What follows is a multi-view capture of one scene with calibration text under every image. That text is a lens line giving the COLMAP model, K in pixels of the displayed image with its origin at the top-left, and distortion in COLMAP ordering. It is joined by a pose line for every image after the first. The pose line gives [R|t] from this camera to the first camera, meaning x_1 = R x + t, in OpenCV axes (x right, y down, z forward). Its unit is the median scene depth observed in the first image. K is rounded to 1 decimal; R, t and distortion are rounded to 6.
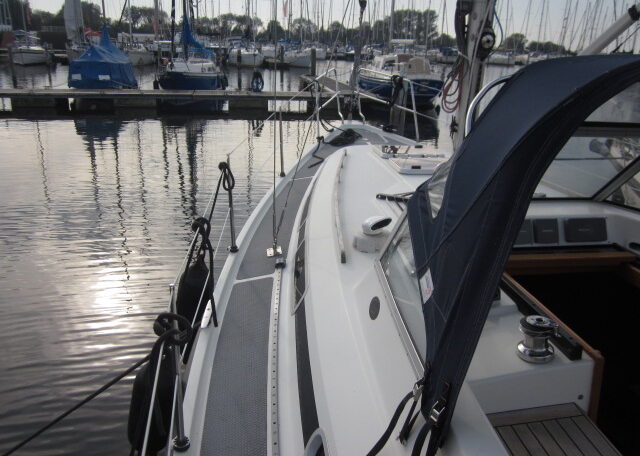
lens RADIAL K [[530.6, 0, 320.0], [0, 530.6, 228.0], [0, 0, 1]] dist [0.000726, -0.002409]
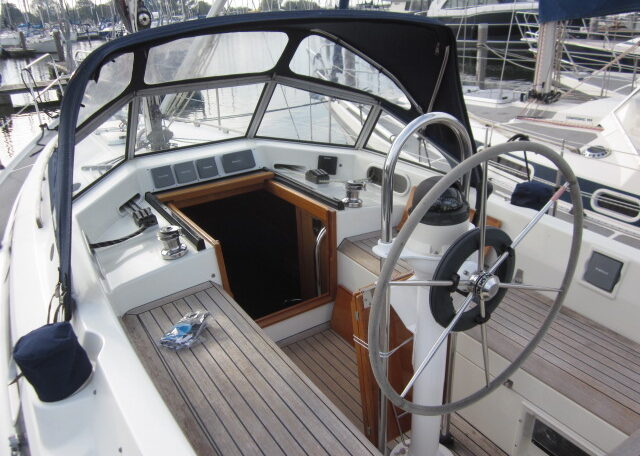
lens RADIAL K [[554.4, 0, 320.0], [0, 554.4, 228.0], [0, 0, 1]] dist [-0.002206, -0.005711]
pose [[0.921927, -0.219185, 0.319387, 0.182722], [0.206374, 0.975681, 0.073868, 0.086008], [-0.327811, -0.002188, 0.944741, -0.278400]]
